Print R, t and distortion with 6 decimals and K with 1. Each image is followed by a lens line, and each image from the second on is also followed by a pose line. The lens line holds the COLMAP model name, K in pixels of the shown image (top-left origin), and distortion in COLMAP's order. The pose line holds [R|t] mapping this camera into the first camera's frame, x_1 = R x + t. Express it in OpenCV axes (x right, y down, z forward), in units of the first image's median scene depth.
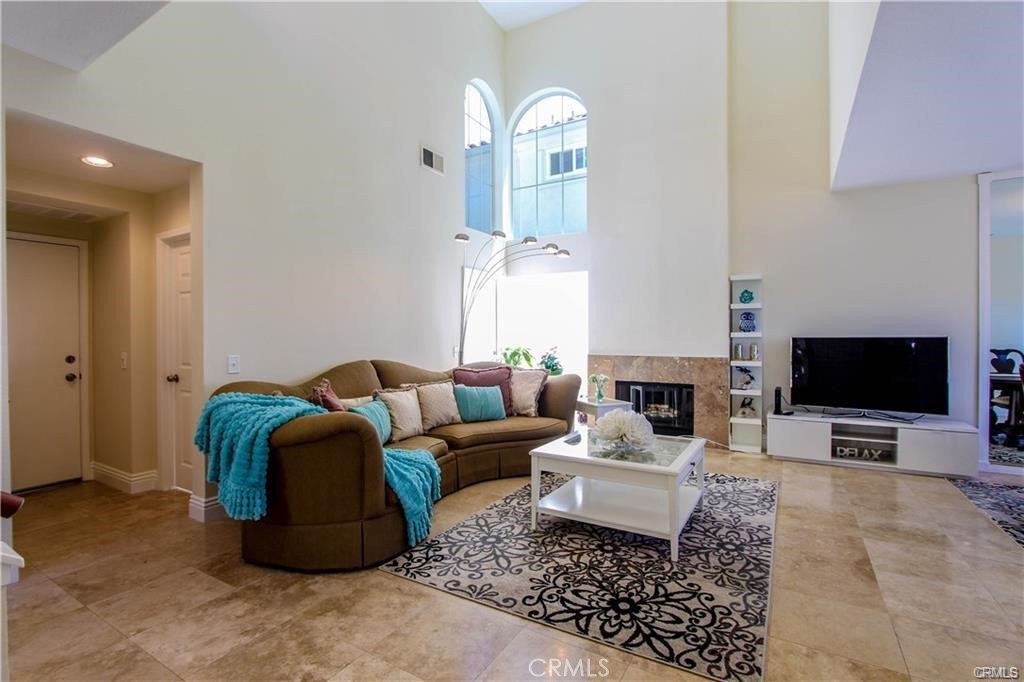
lens RADIAL K [[492.7, 0, 512.6], [0, 492.7, 339.9], [0, 0, 1]] dist [-0.017660, 0.000065]
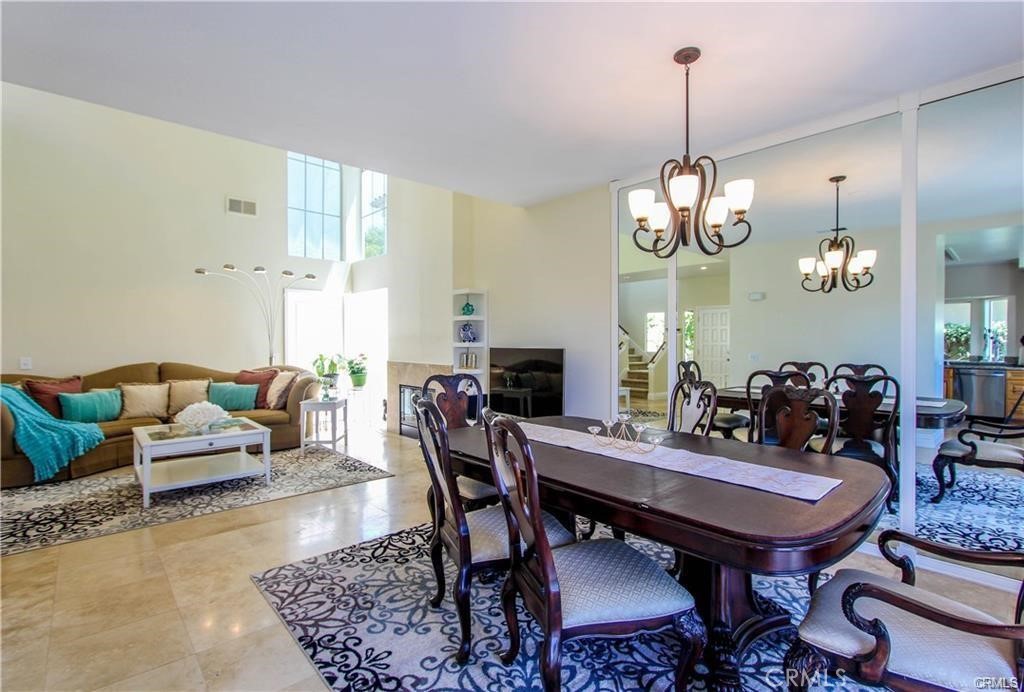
lens RADIAL K [[508.3, 0, 512.0], [0, 508.3, 346.0], [0, 0, 1]] dist [0.002909, 0.000227]
pose [[0.946234, 0.006774, -0.323413, 2.036749], [-0.003137, 0.999926, 0.011766, -0.045886], [0.323469, -0.010119, 0.946185, -0.061496]]
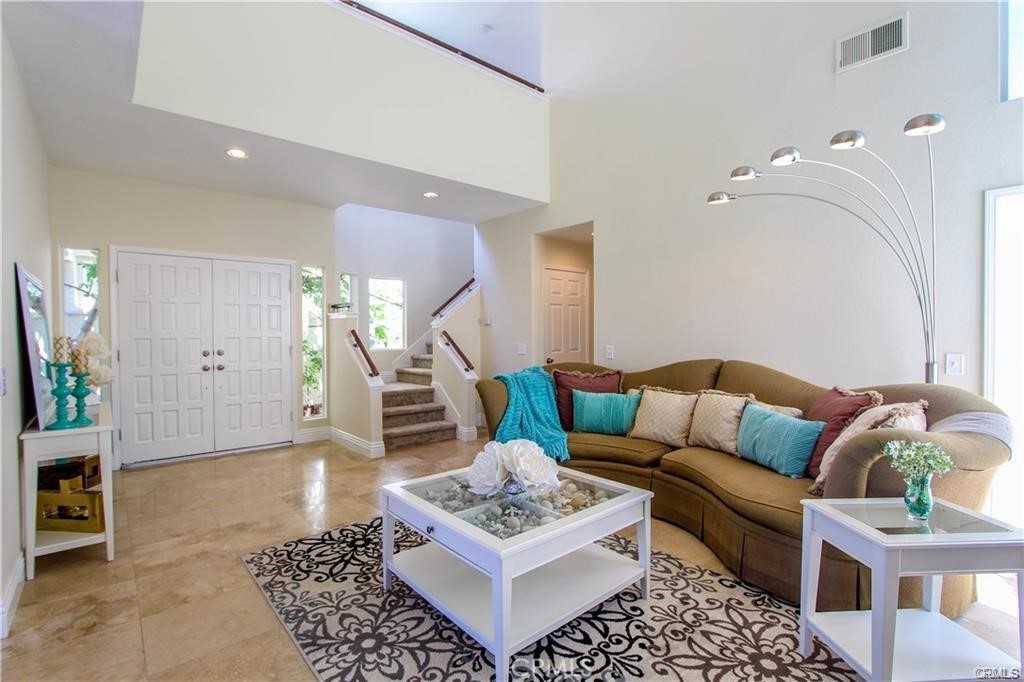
lens RADIAL K [[472.7, 0, 512.0], [0, 472.7, 341.0], [0, 0, 1]] dist [-0.016559, -0.000116]
pose [[-0.336028, 0.024616, -0.941530, 1.184967], [0.005573, 0.999693, 0.024148, -0.027313], [0.941835, 0.002867, -0.336062, 1.689131]]
